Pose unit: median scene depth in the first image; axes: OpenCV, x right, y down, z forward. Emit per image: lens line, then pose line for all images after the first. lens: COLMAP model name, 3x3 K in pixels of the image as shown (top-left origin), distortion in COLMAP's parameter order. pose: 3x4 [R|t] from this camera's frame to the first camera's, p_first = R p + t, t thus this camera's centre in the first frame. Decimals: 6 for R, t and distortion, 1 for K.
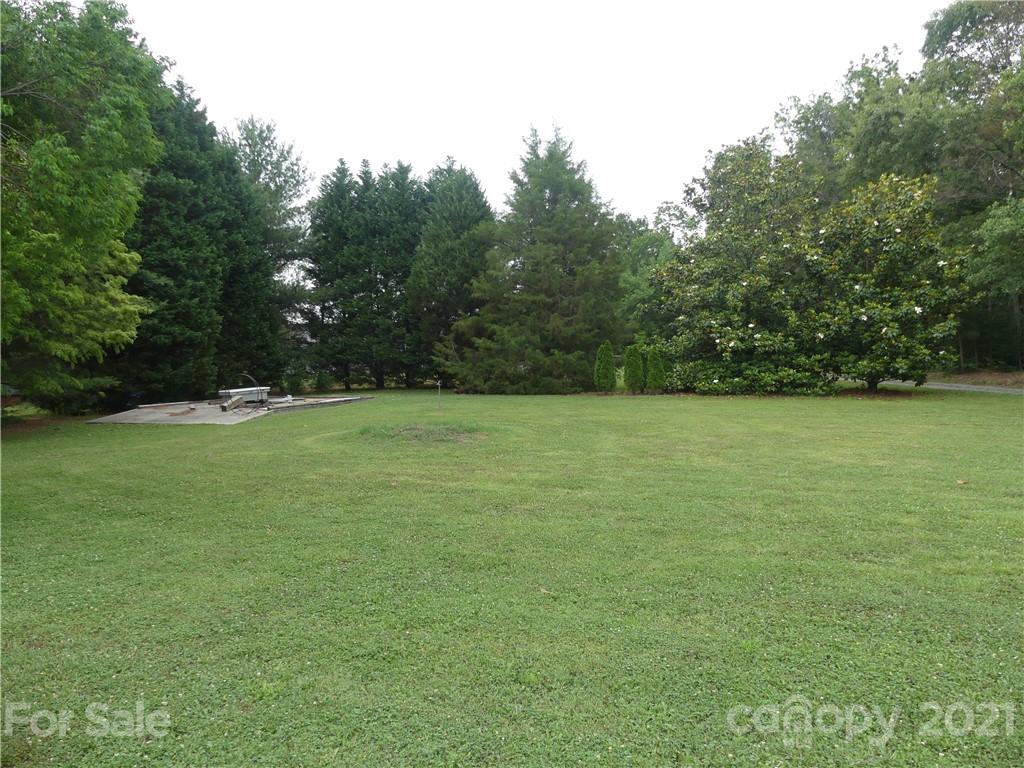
lens RADIAL K [[772.8, 0, 520.0], [0, 772.8, 380.5], [0, 0, 1]] dist [-0.031135, 0.036554]
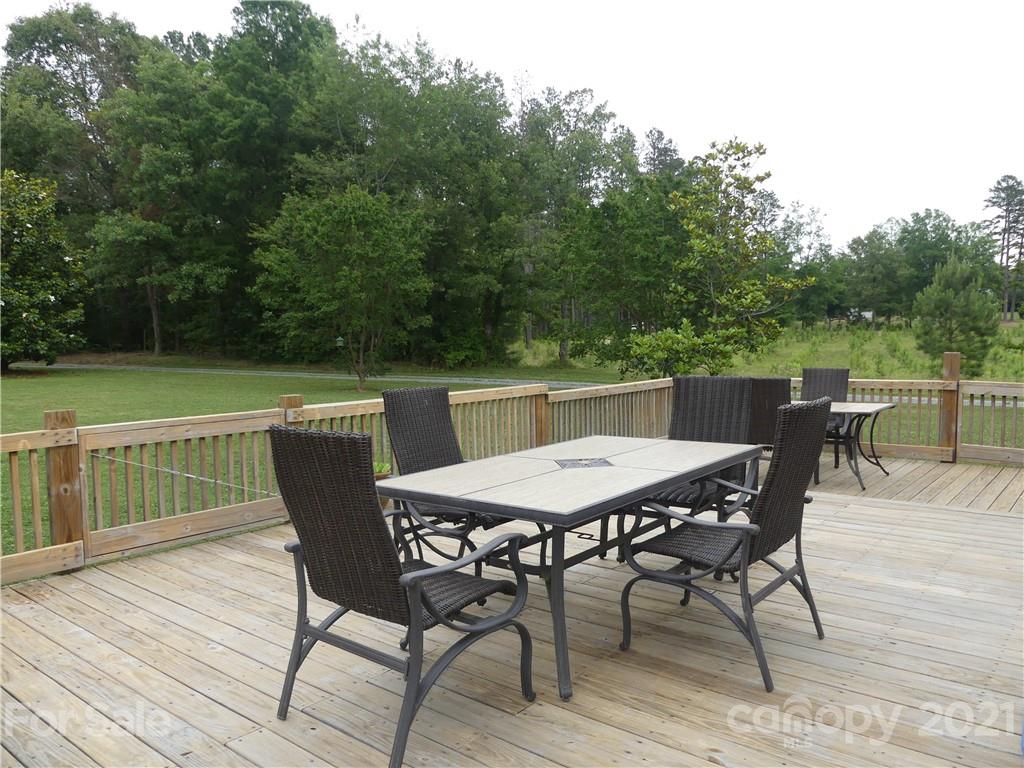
lens RADIAL K [[772.8, 0, 517.9], [0, 772.8, 380.8], [0, 0, 1]] dist [-0.031135, 0.036554]
pose [[0.420232, -0.046496, 0.906225, -0.222320], [0.031054, 0.998838, 0.036848, 0.009698], [-0.906885, 0.012658, 0.421188, -0.102147]]
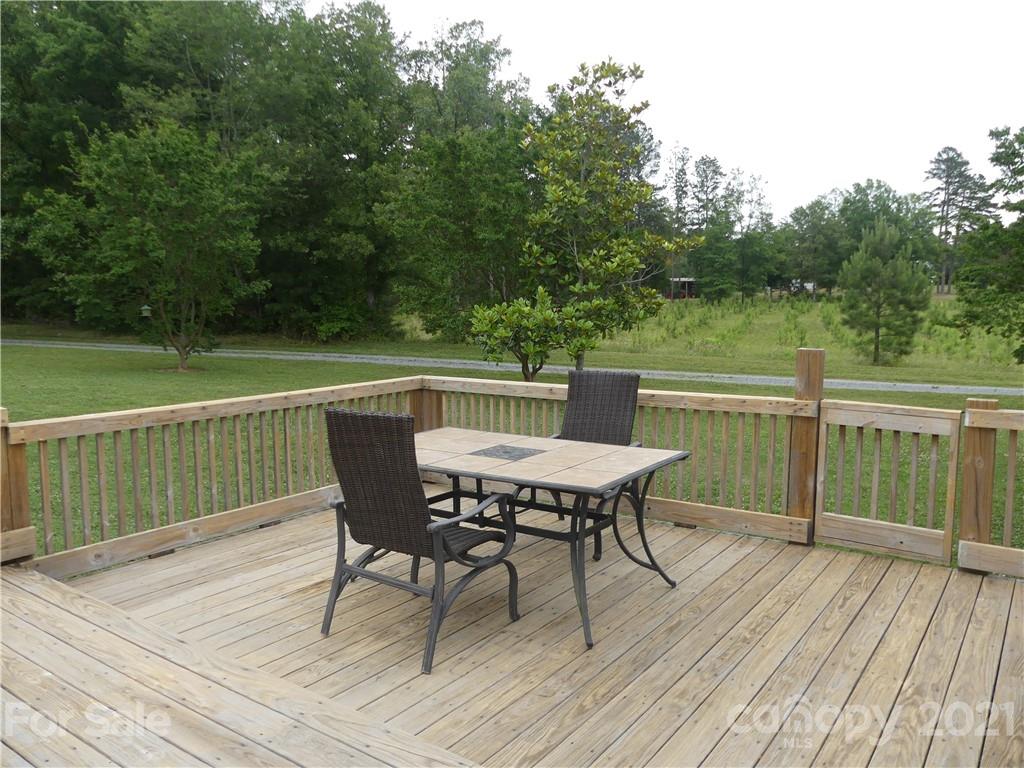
lens RADIAL K [[772.8, 0, 515.1], [0, 772.8, 376.5], [0, 0, 1]] dist [-0.031135, 0.036554]
pose [[0.367087, -0.077267, 0.926972, -0.045886], [0.023228, 0.996995, 0.073906, 0.006857], [-0.929896, -0.005598, 0.367779, -0.133631]]
